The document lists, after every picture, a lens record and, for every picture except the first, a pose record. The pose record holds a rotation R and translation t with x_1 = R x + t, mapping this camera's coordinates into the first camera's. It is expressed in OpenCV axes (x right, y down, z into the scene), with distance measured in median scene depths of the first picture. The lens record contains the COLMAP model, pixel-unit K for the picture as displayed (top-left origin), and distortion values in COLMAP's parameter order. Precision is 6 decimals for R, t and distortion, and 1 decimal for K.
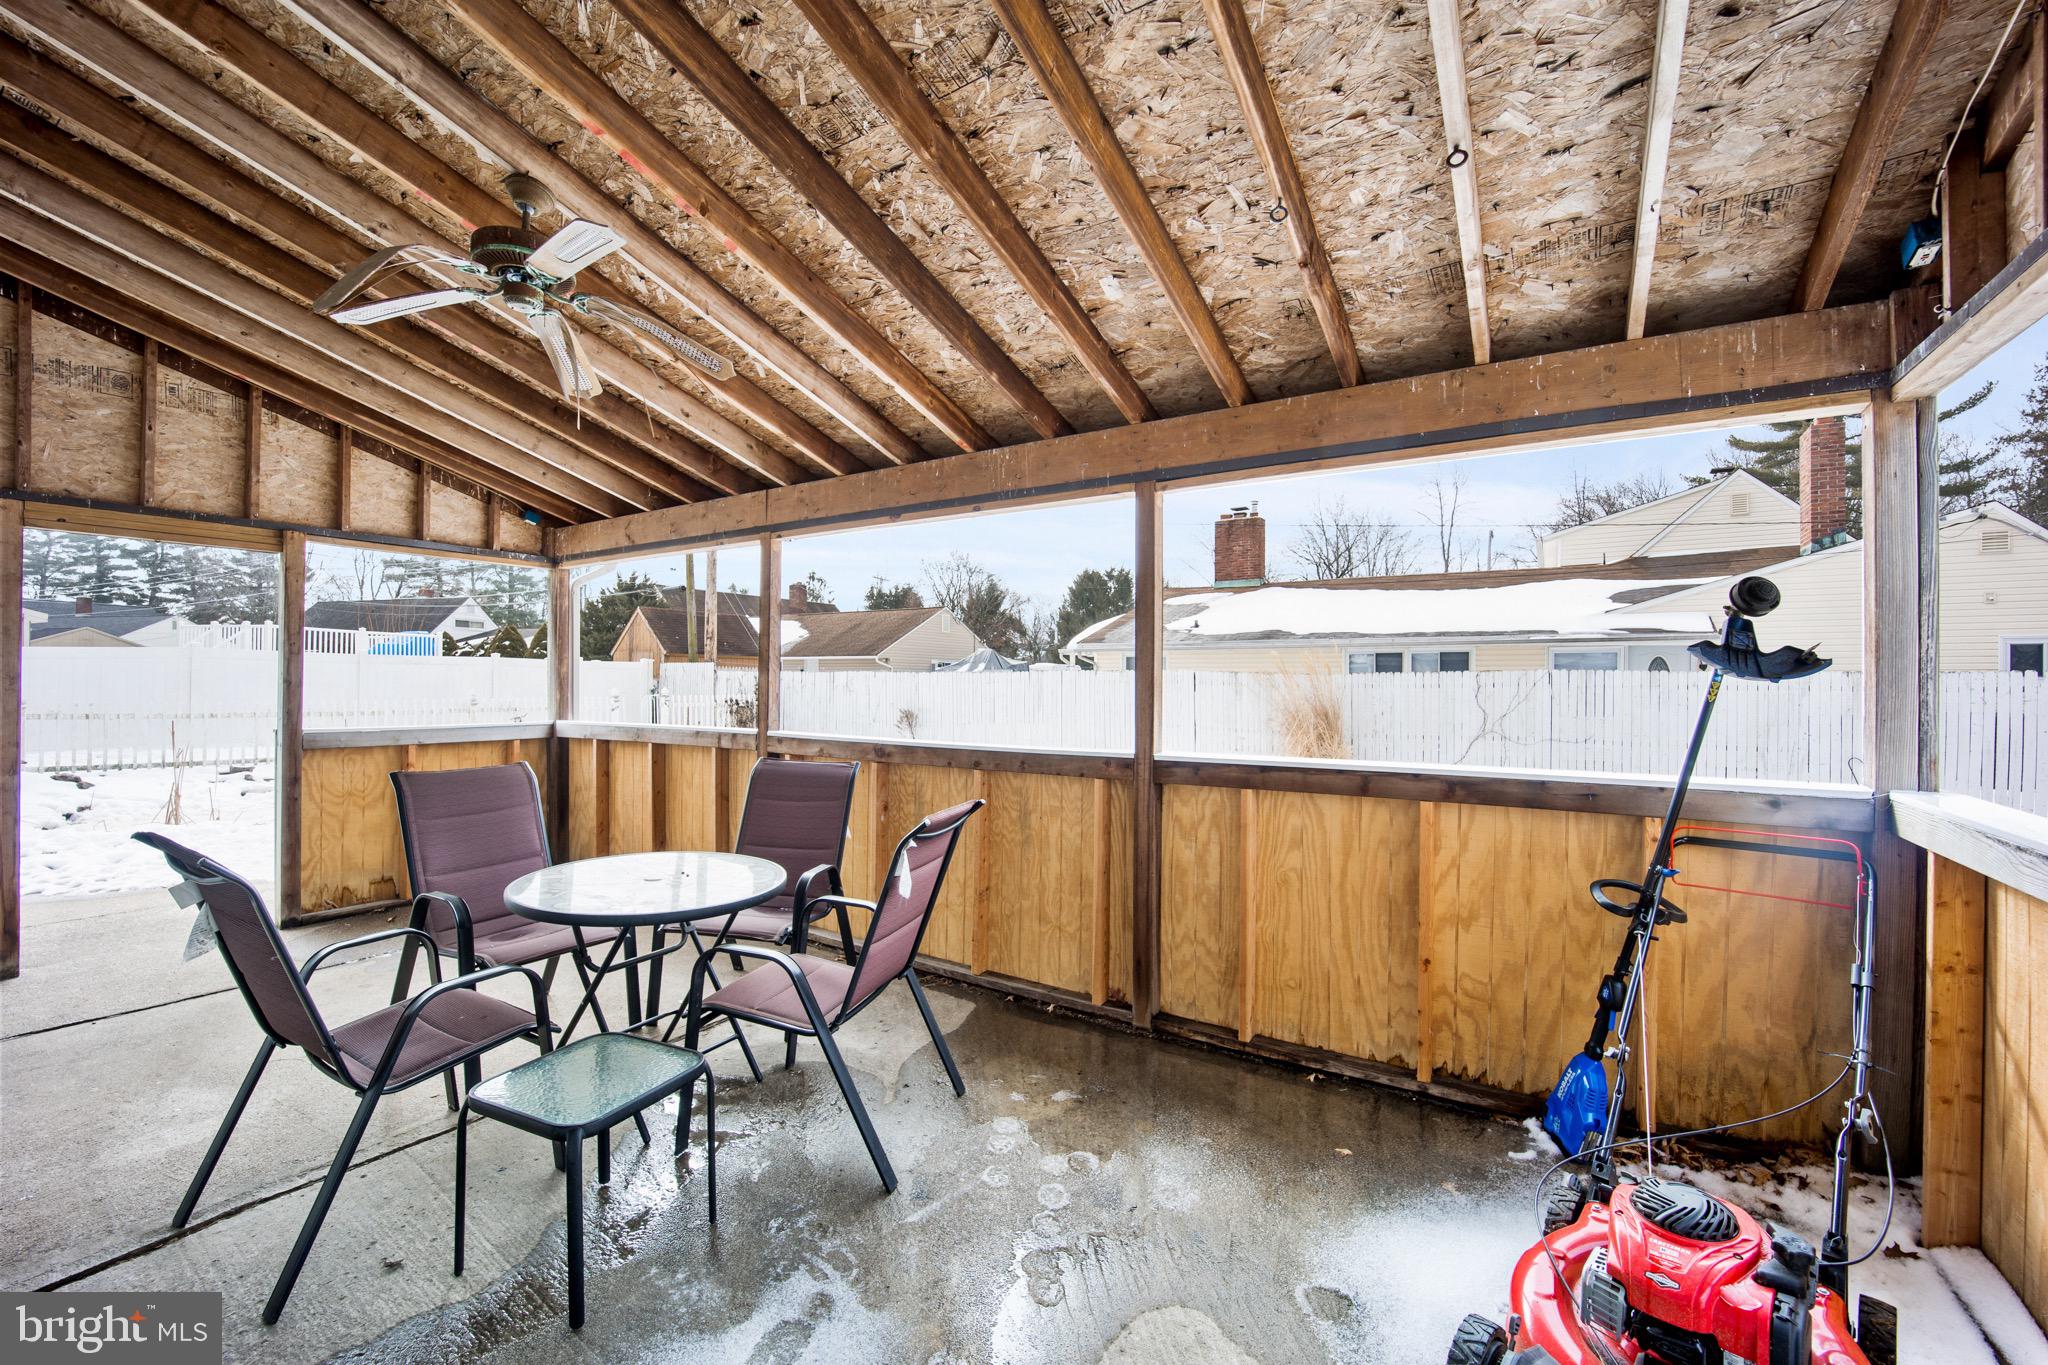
lens RADIAL K [[842.6, 0, 1024.0], [0, 842.6, 682.5], [0, 0, 1]] dist [-0.001062, -0.000536]
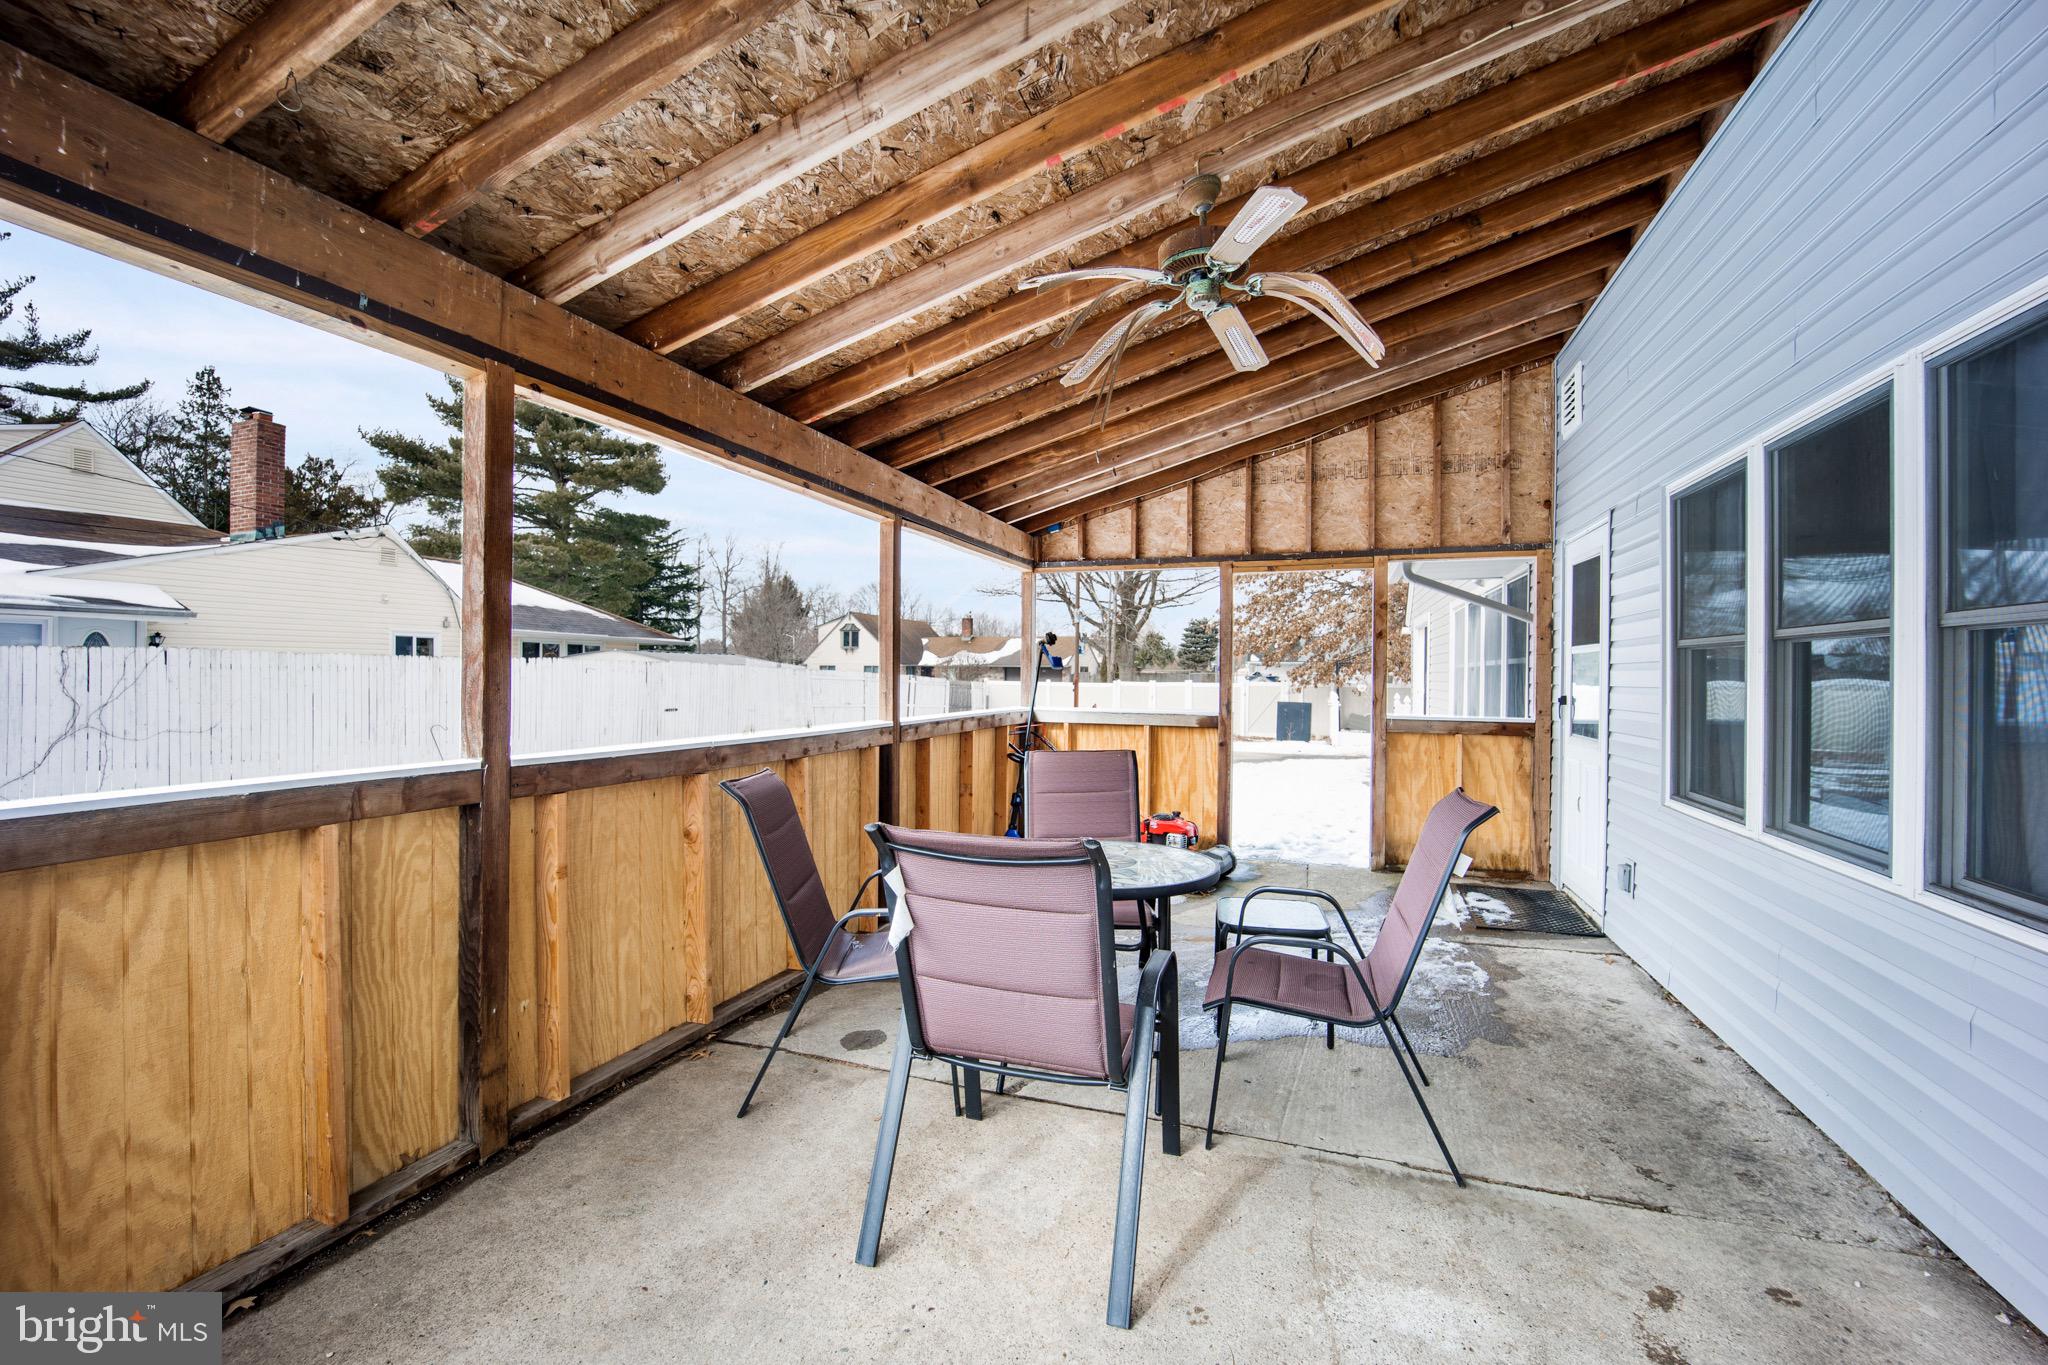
lens RADIAL K [[856.8, 0, 1024.0], [0, 856.8, 682.5], [0, 0, 1]] dist [0.001832, 0.000103]
pose [[-0.217507, -0.020276, 0.975848, -0.375841], [-0.008848, 0.999784, 0.018802, -0.003952], [-0.976019, -0.004545, -0.217640, 0.330502]]
